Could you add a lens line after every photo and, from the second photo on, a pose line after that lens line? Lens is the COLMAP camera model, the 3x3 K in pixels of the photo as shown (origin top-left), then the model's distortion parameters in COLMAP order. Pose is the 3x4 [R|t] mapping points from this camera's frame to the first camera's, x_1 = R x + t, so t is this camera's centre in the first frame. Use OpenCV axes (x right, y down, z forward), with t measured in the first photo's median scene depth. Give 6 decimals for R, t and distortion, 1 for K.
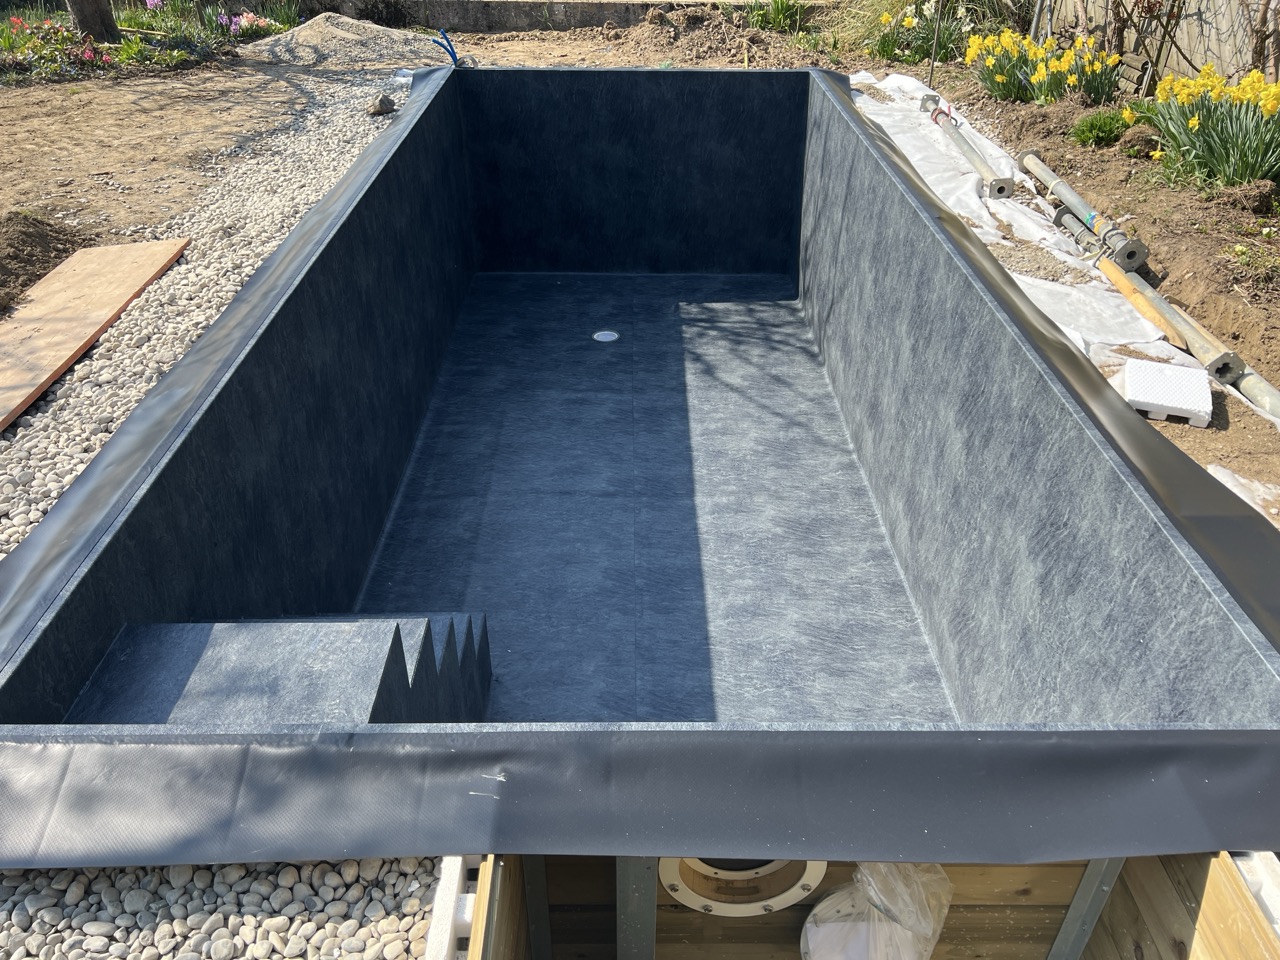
lens RADIAL K [[969.3, 0, 630.5], [0, 969.3, 482.7], [0, 0, 1]] dist [0.057792, -0.067597]
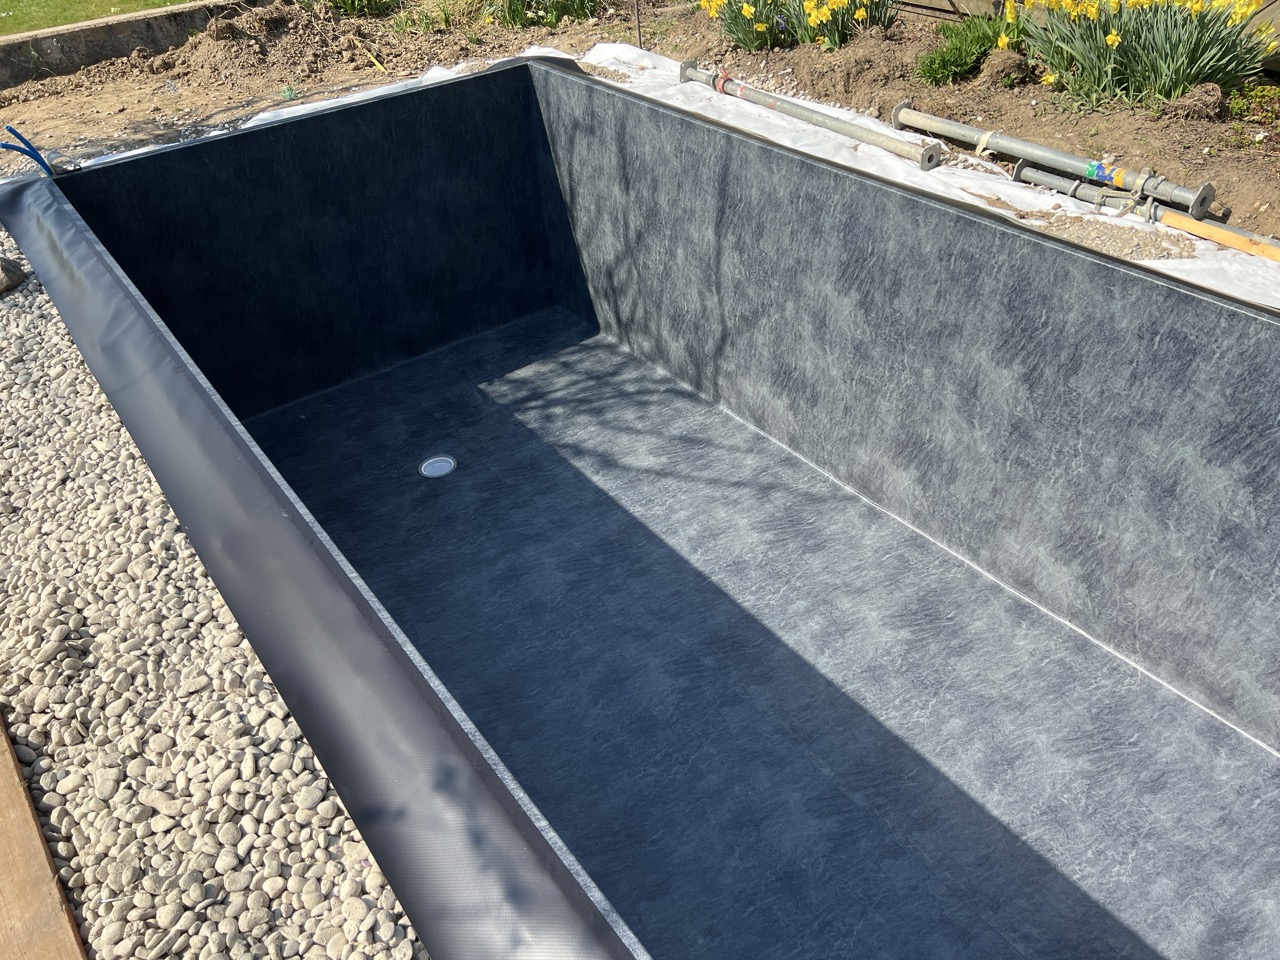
lens RADIAL K [[969.3, 0, 632.9], [0, 969.3, 482.4], [0, 0, 1]] dist [0.057792, -0.067597]
pose [[0.804114, -0.403369, 0.436684, -0.246218], [0.379444, 0.913732, 0.145312, -0.200322], [-0.457627, 0.048850, 0.887801, 0.280990]]
